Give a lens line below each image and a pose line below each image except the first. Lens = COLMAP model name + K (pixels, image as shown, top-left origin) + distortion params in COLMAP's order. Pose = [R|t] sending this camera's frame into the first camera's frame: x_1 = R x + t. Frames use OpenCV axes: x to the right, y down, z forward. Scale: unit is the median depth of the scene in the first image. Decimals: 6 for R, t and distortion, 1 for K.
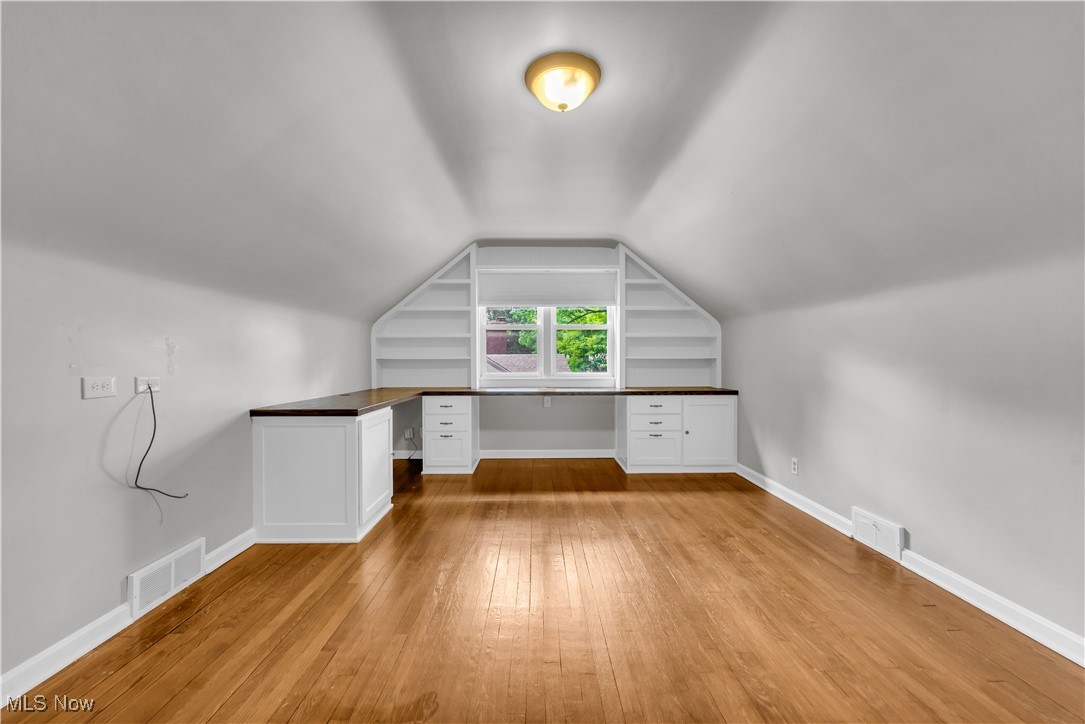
lens RADIAL K [[440.5, 0, 542.7], [0, 440.5, 361.8], [0, 0, 1]] dist [-0.001721, -0.000188]
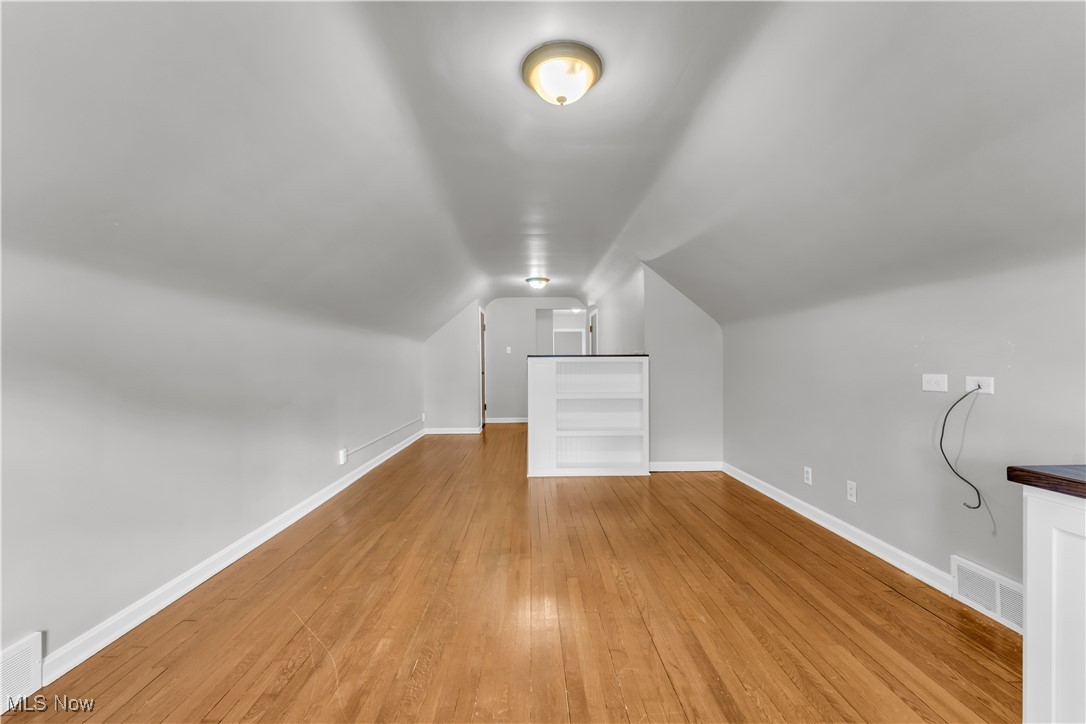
lens RADIAL K [[440.9, 0, 544.2], [0, 440.9, 363.7], [0, 0, 1]] dist [-0.001721, -0.000188]
pose [[-0.999858, 0.009338, -0.014030, 0.104182], [0.009327, 0.999956, 0.000870, -0.007255], [0.014038, 0.000739, -0.999901, 1.997141]]
